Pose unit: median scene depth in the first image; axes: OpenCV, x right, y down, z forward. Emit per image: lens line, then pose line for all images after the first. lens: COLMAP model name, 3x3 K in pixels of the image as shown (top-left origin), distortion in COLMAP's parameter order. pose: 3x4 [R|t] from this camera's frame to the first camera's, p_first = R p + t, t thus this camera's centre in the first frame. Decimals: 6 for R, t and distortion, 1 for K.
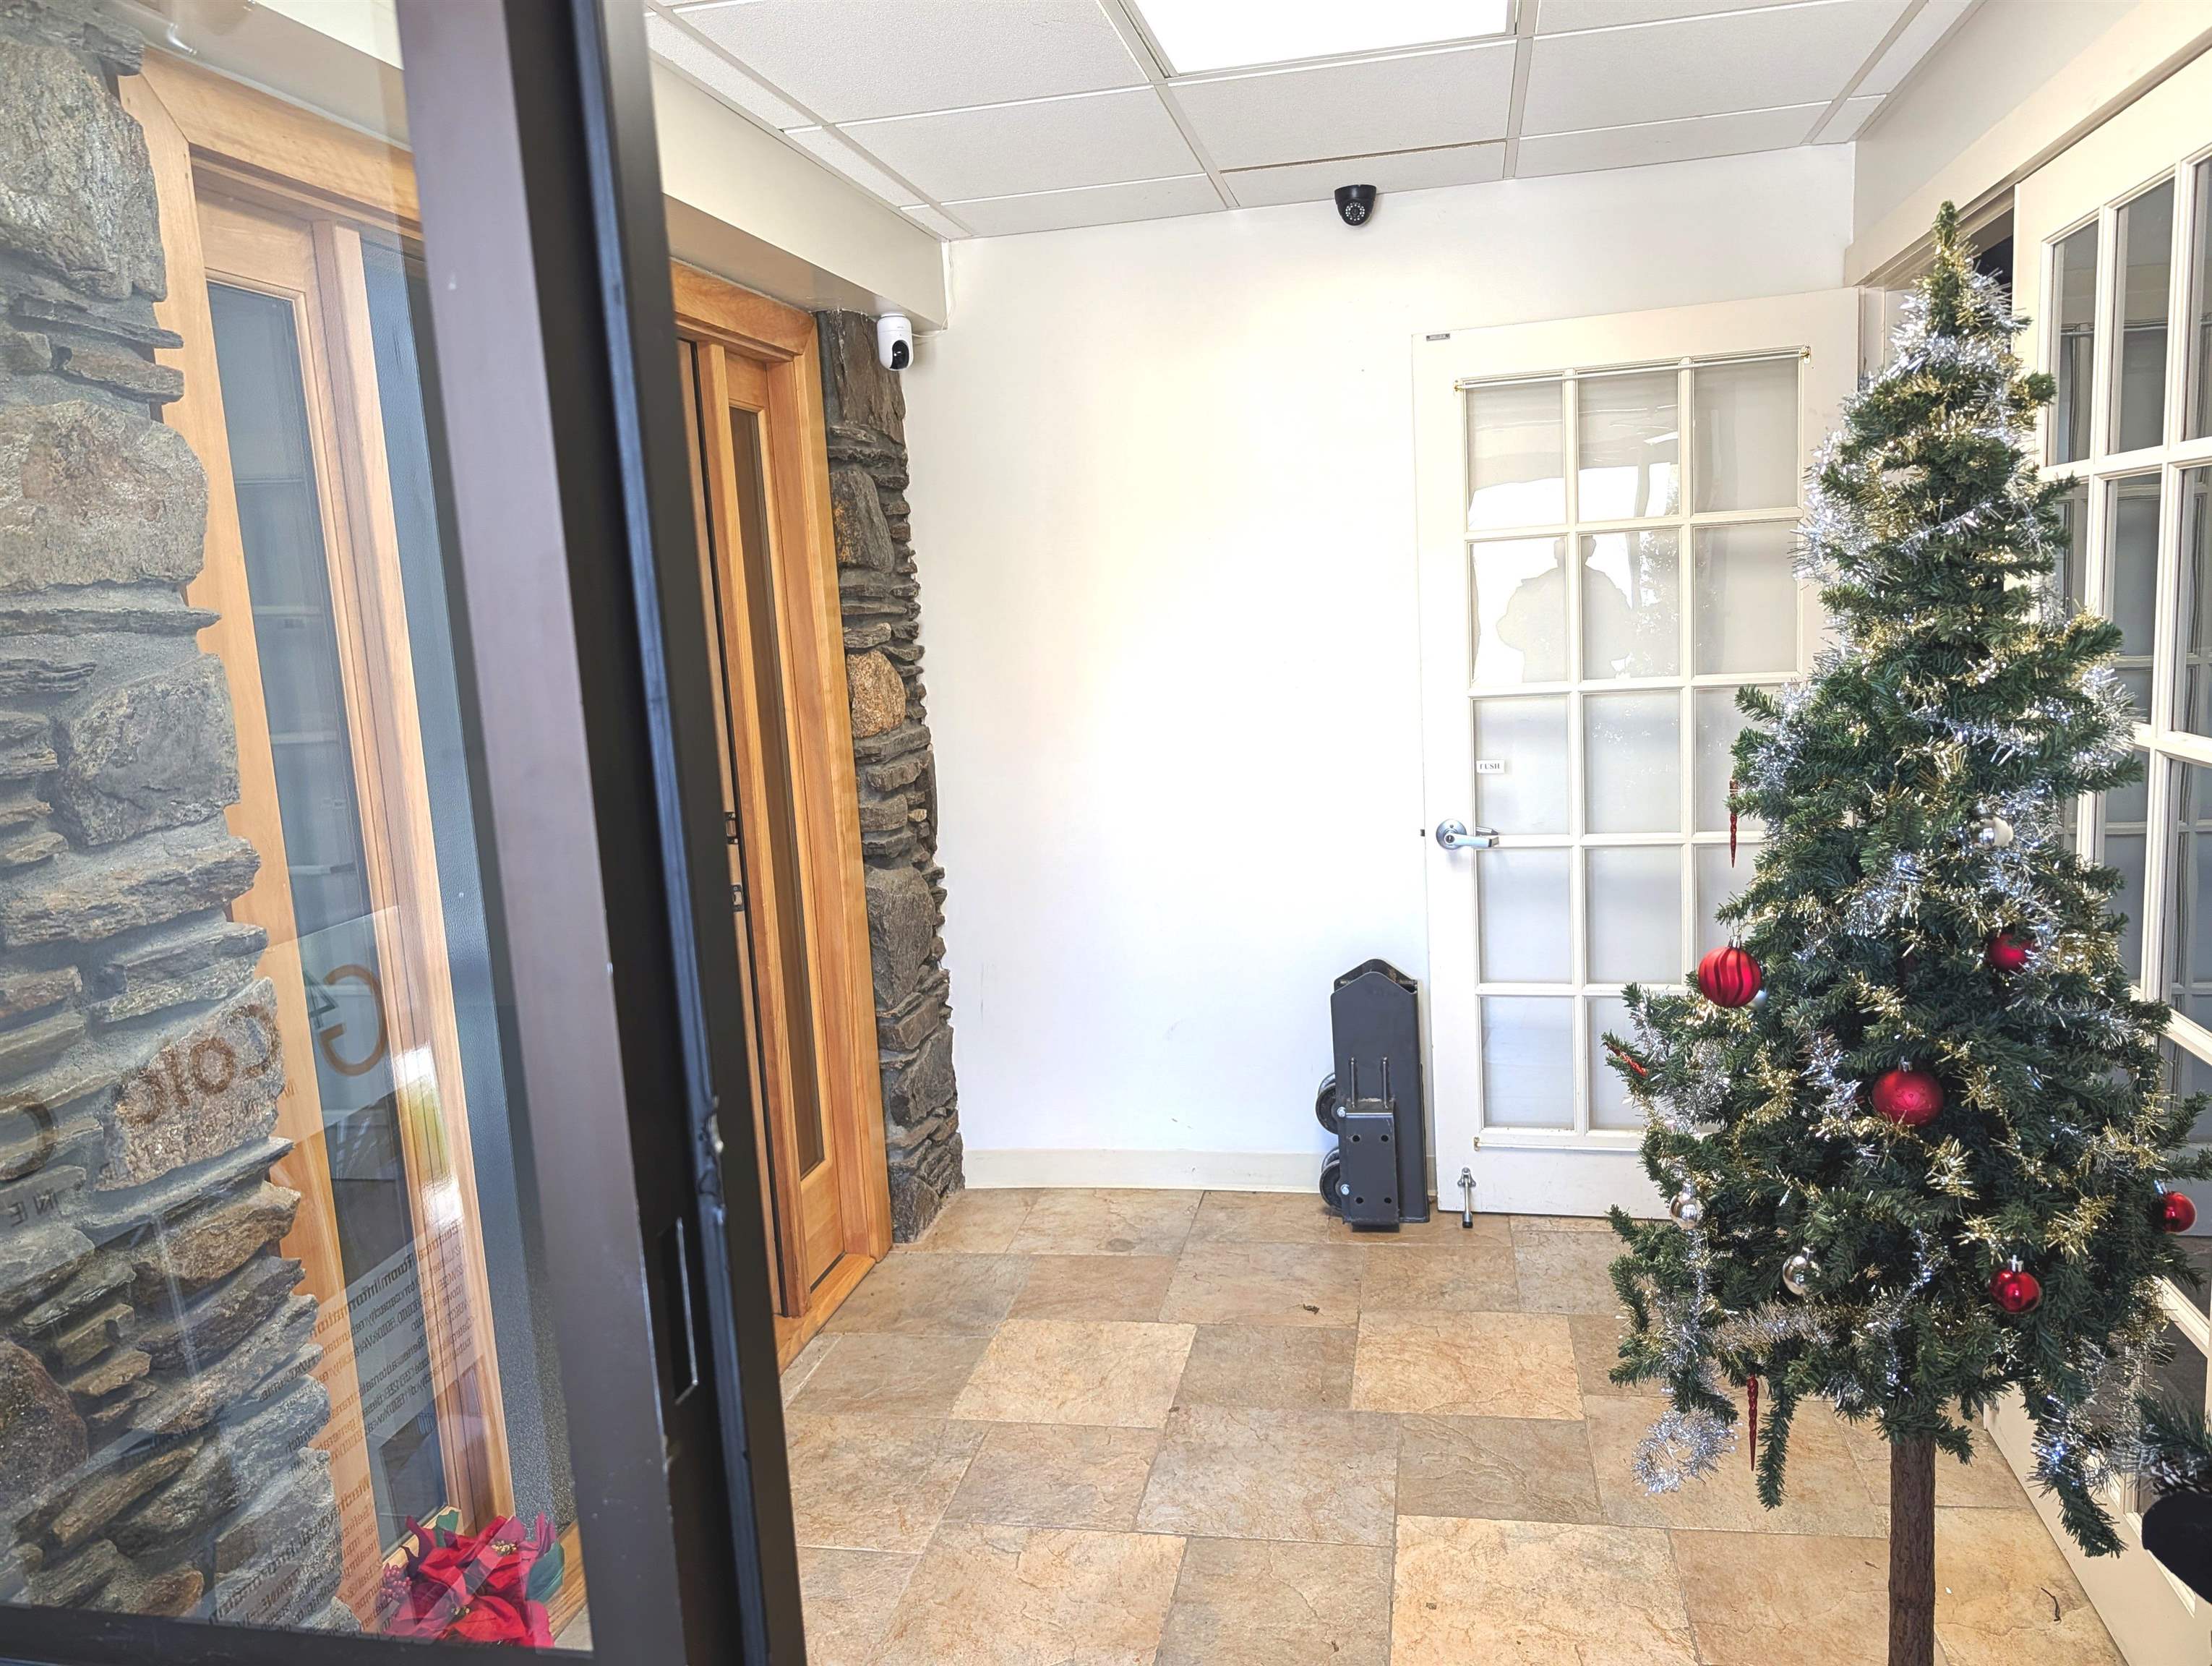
lens RADIAL K [[1591.5, 0, 1107.9], [0, 1591.5, 833.3], [0, 0, 1]] dist [-0.000993, -0.000356]
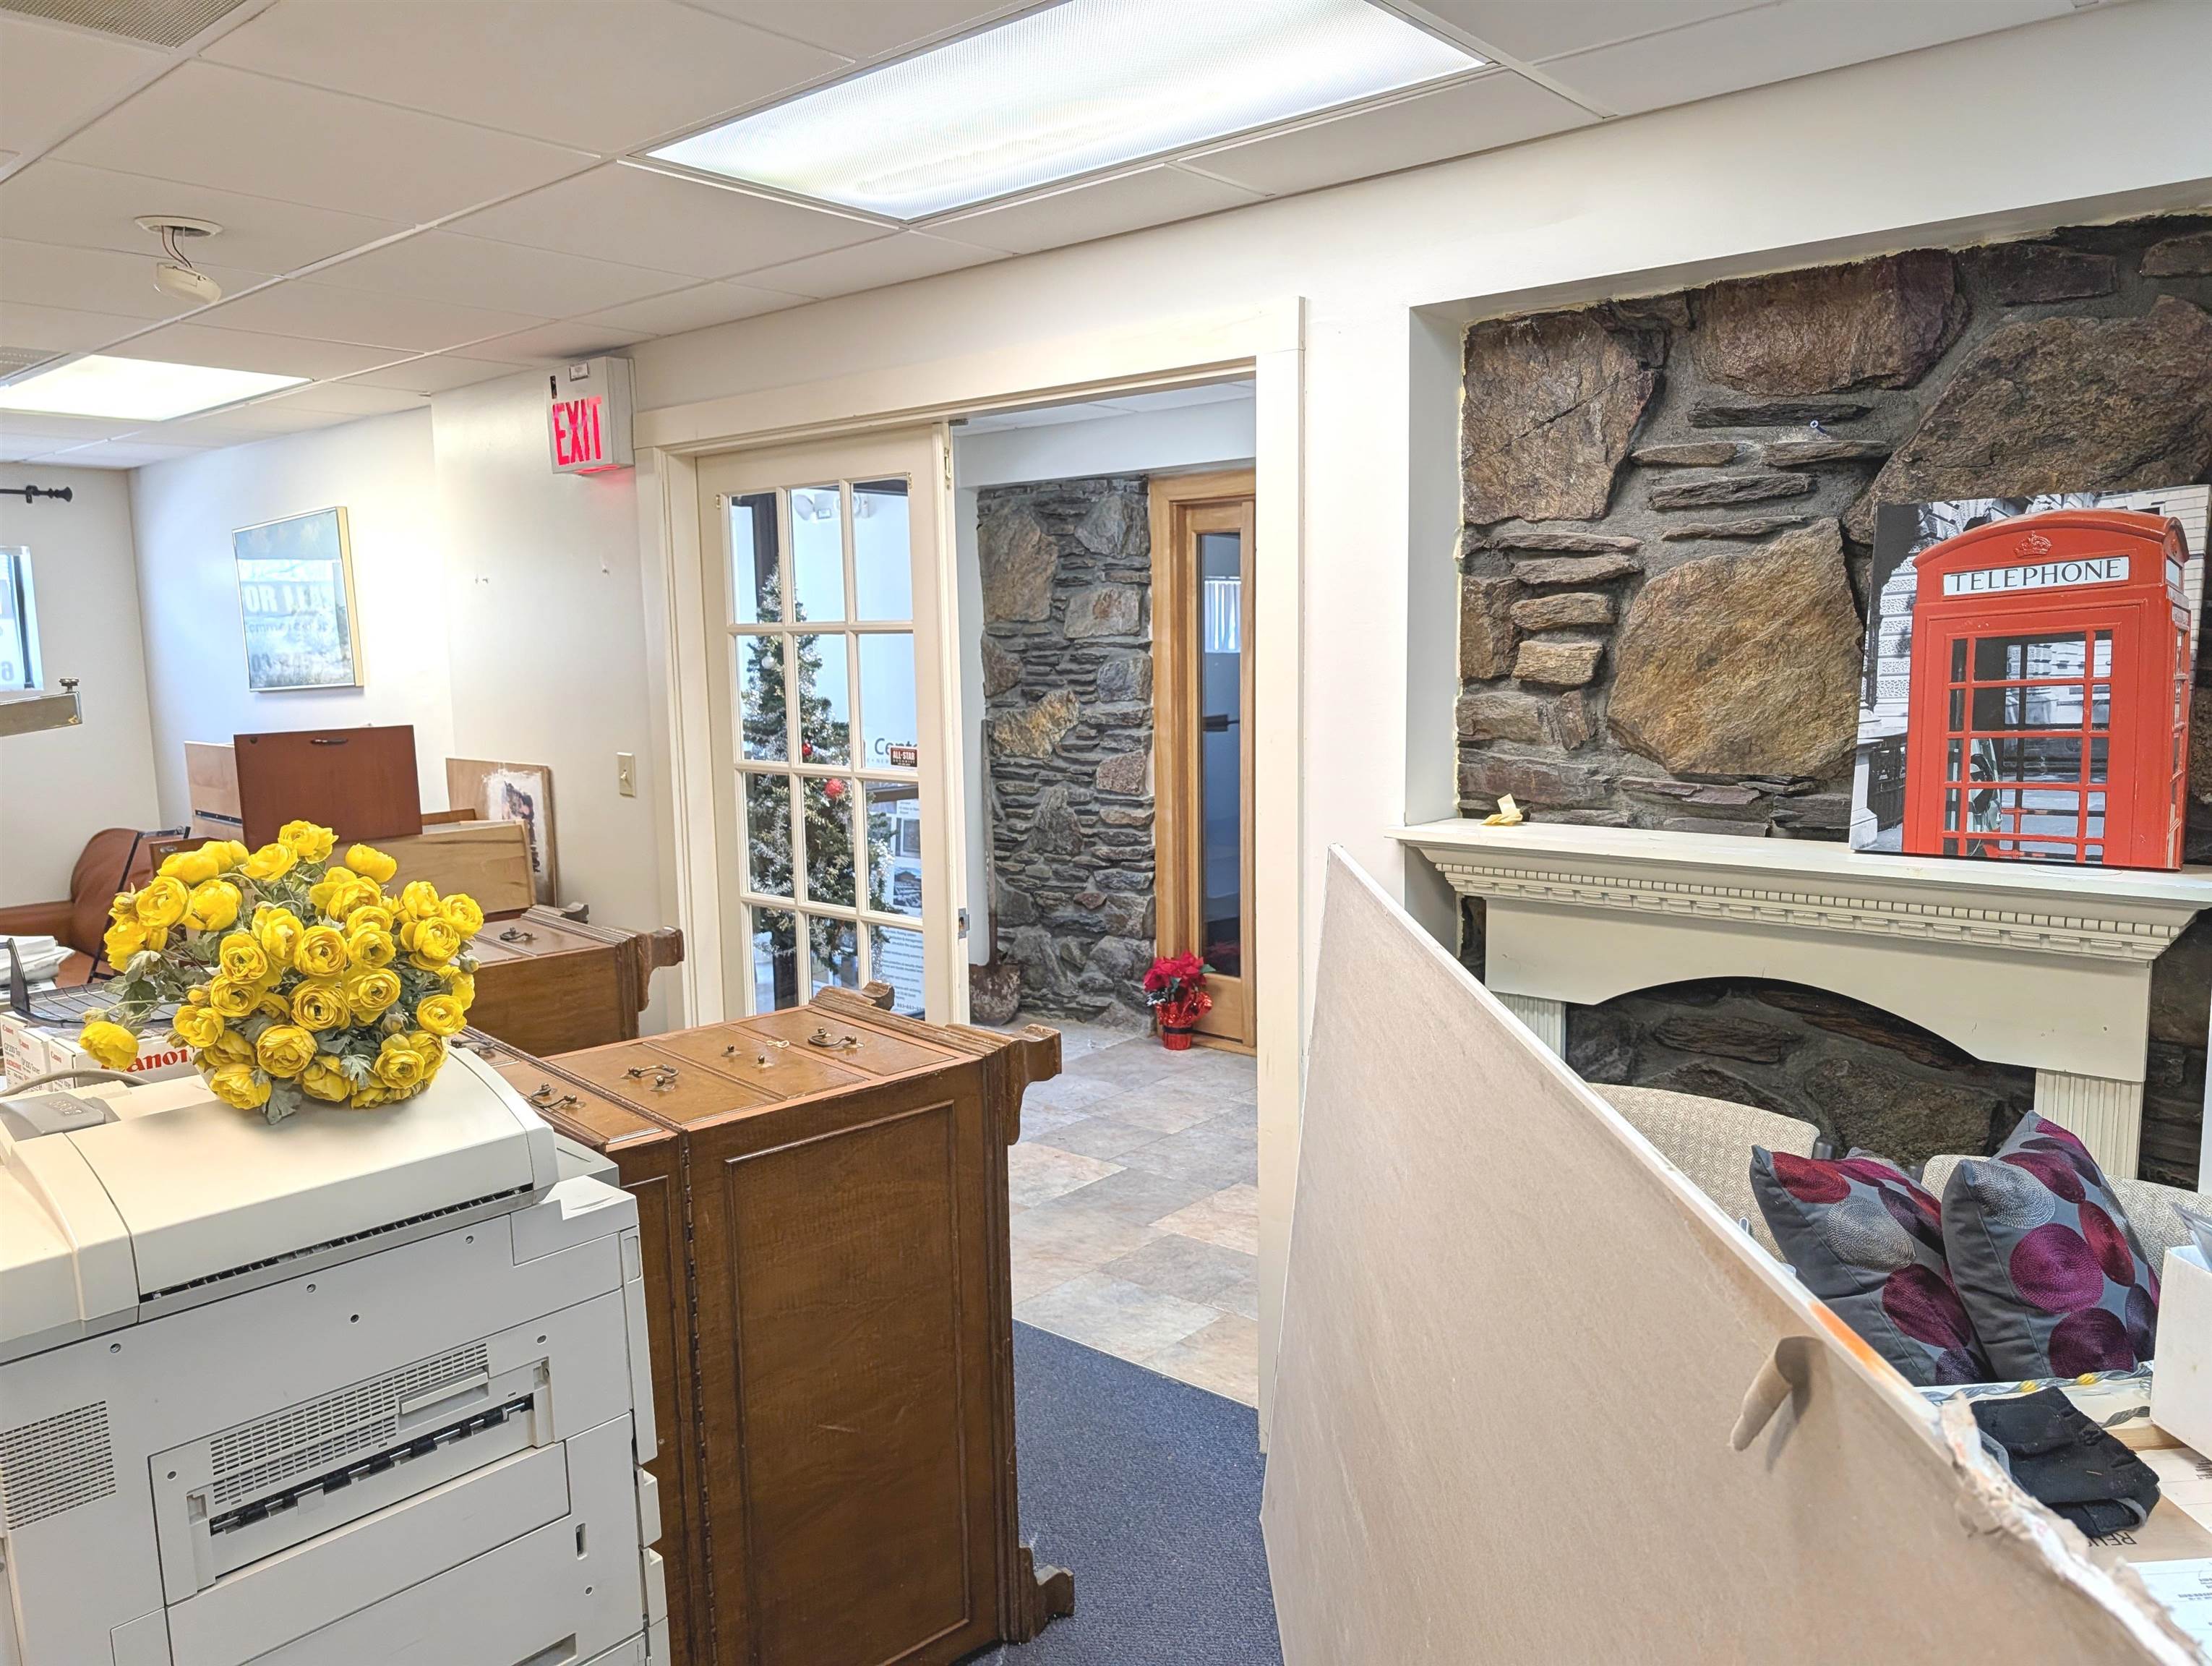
lens RADIAL K [[1591.5, 0, 1107.2], [0, 1591.5, 838.7], [0, 0, 1]] dist [-0.000993, -0.000356]
pose [[-0.482003, 0.182137, -0.857029, 2.642072], [-0.082268, 0.964425, 0.251230, -0.619101], [0.872299, 0.191599, -0.449871, 2.692762]]
